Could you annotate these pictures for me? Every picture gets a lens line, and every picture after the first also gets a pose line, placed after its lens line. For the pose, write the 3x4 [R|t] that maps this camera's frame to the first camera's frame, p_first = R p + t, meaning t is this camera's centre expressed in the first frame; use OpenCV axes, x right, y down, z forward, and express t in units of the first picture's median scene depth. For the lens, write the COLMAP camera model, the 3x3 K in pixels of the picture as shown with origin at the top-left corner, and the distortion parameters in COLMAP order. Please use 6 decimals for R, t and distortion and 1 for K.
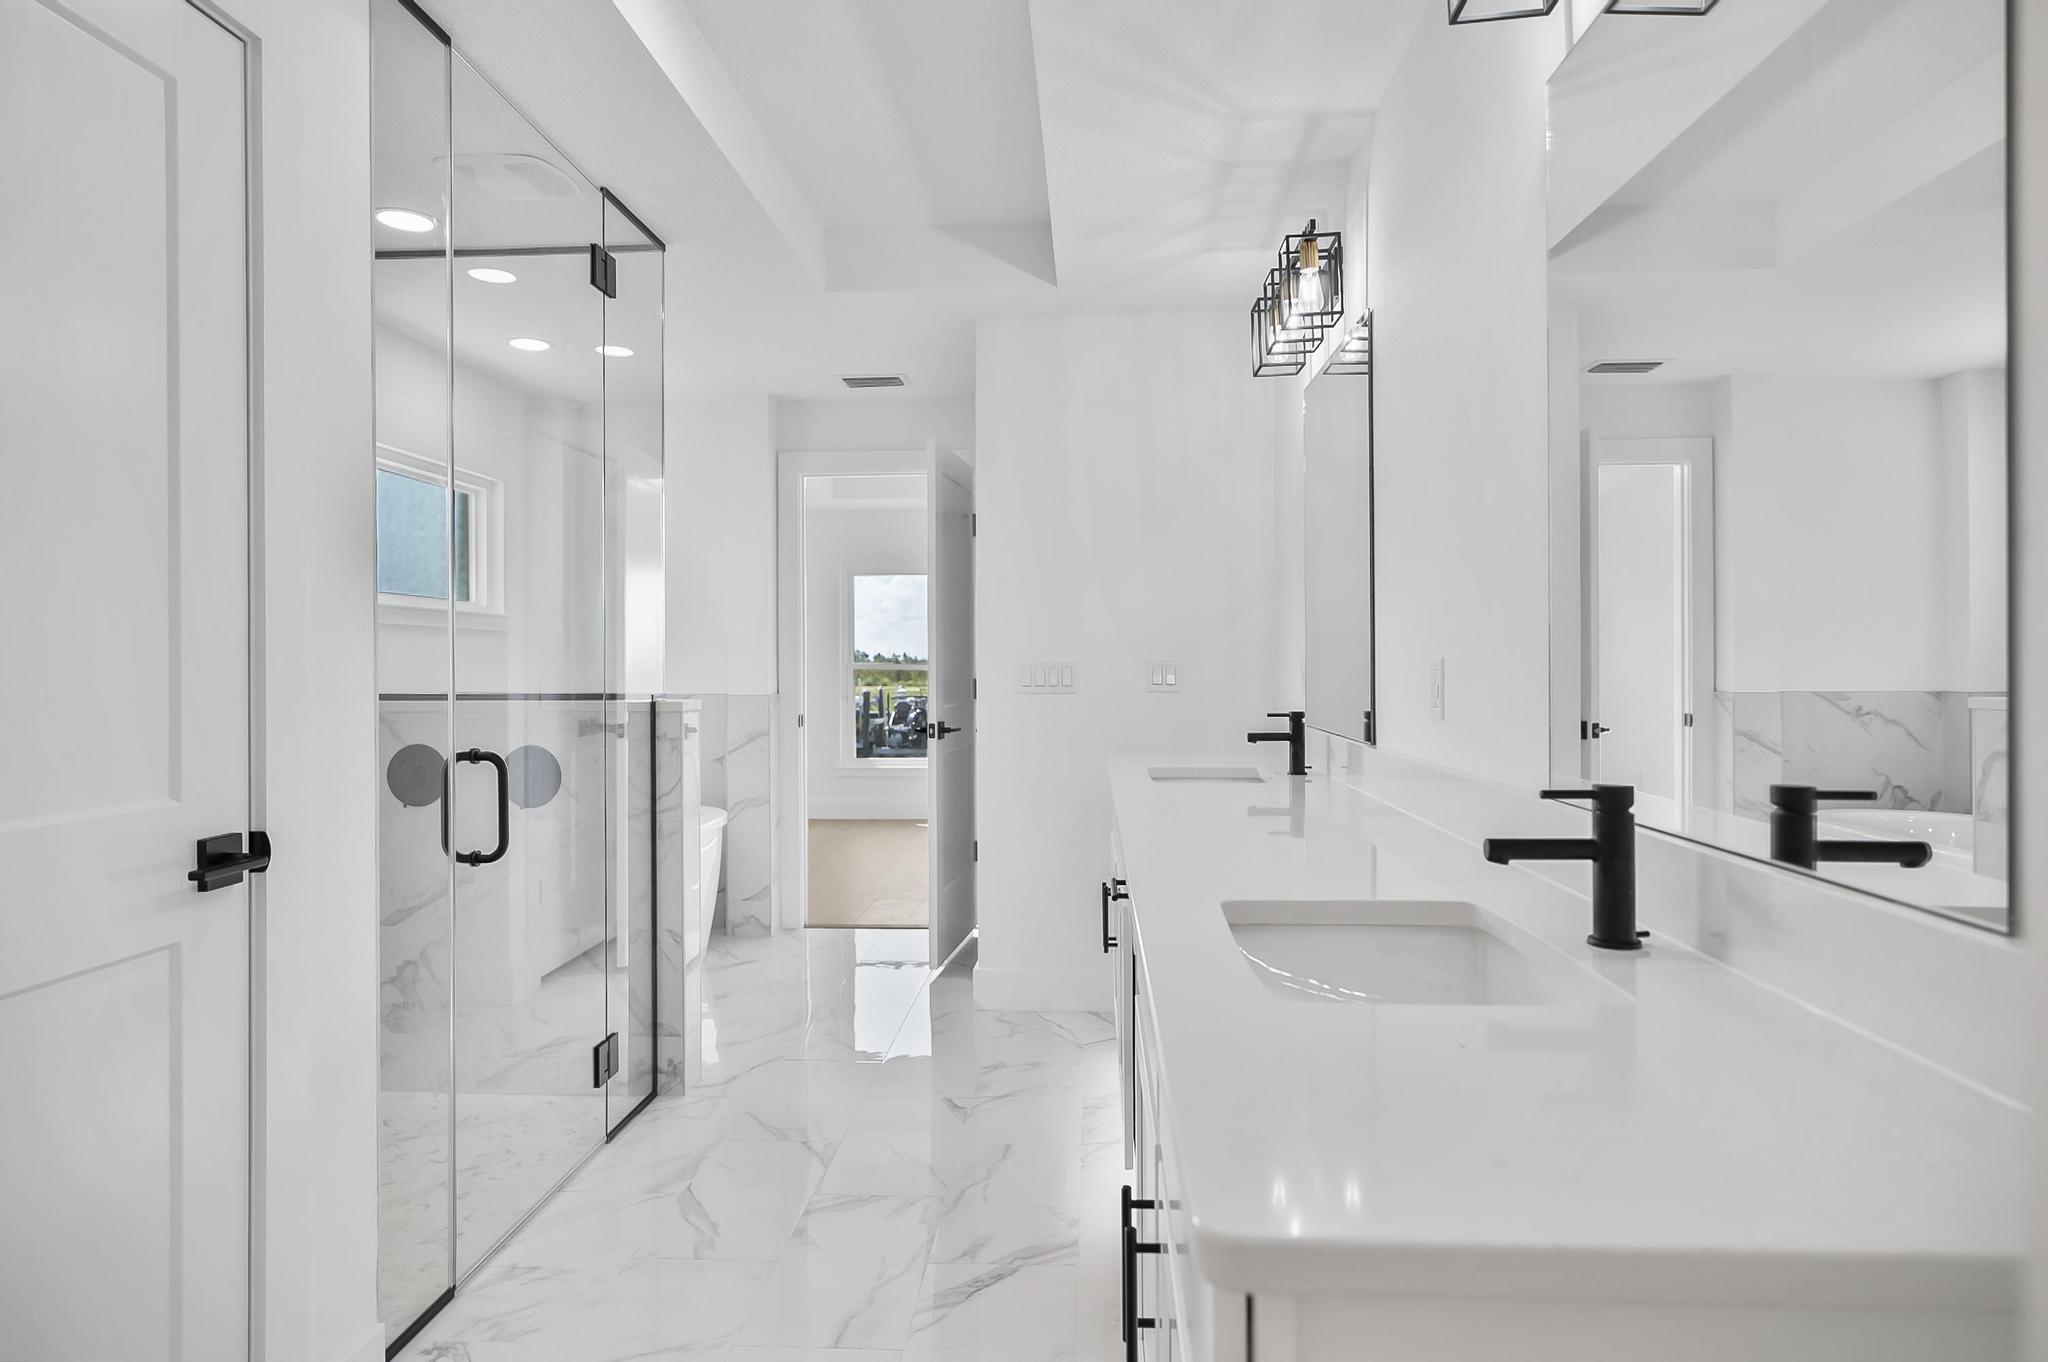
lens RADIAL K [[1163.9, 0, 1025.9], [0, 1163.9, 652.3], [0, 0, 1]] dist [0.000081, -0.000091]
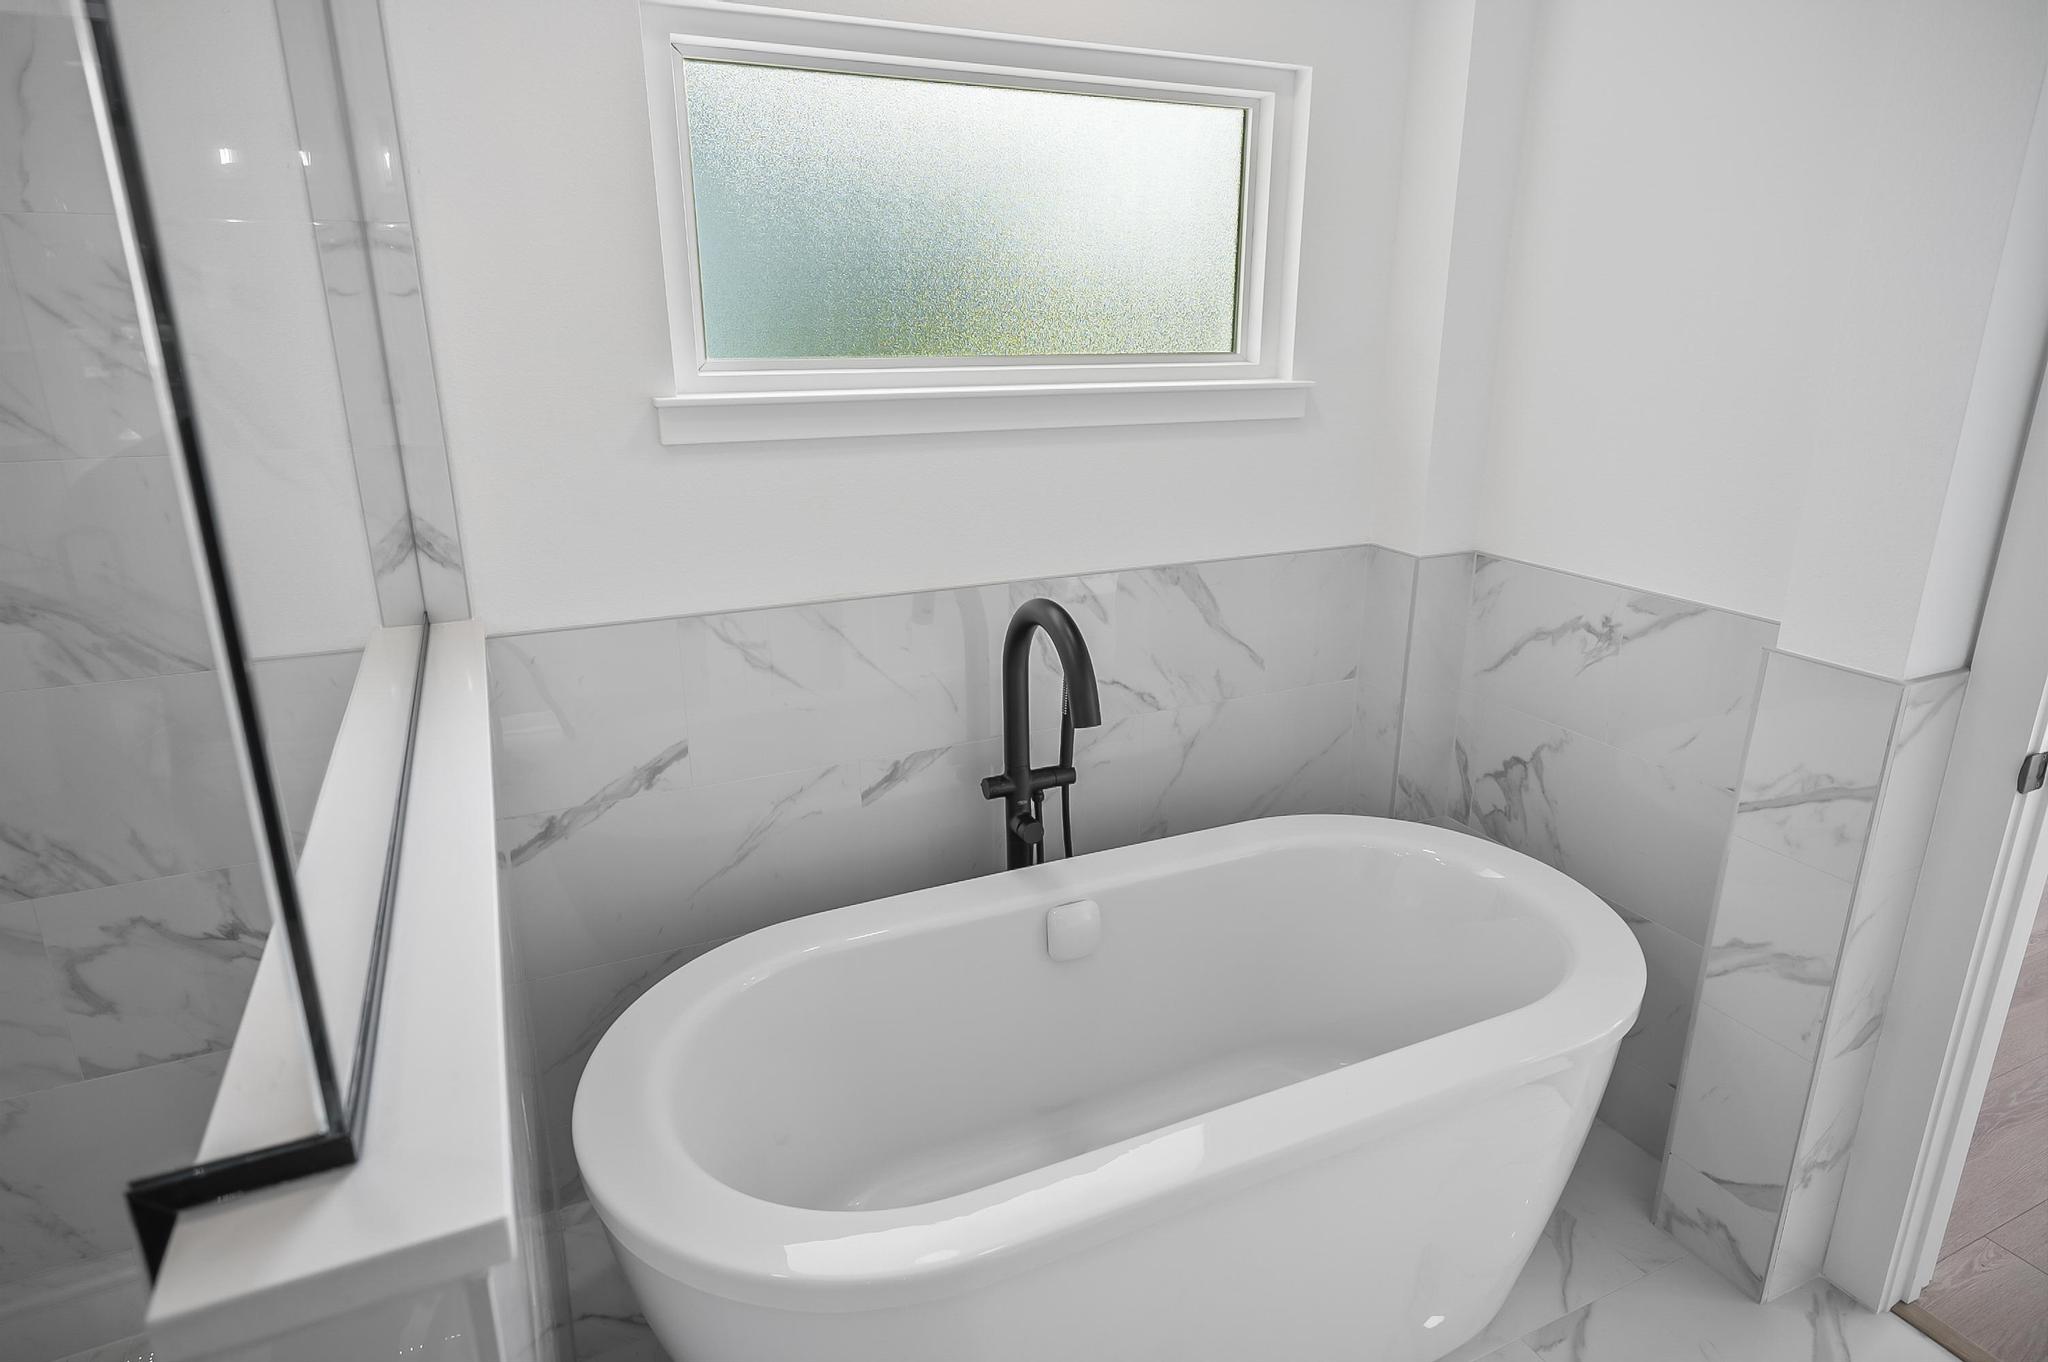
lens RADIAL K [[1243.0, 0, 1024.0], [0, 1243.0, 681.0], [0, 0, 1]] dist [0.027561, 0.000473]
pose [[0.500760, 0.272208, -0.821670, -0.058591], [-0.006784, 0.950470, 0.310743, -0.072808], [0.865559, -0.150034, 0.477804, 0.640288]]
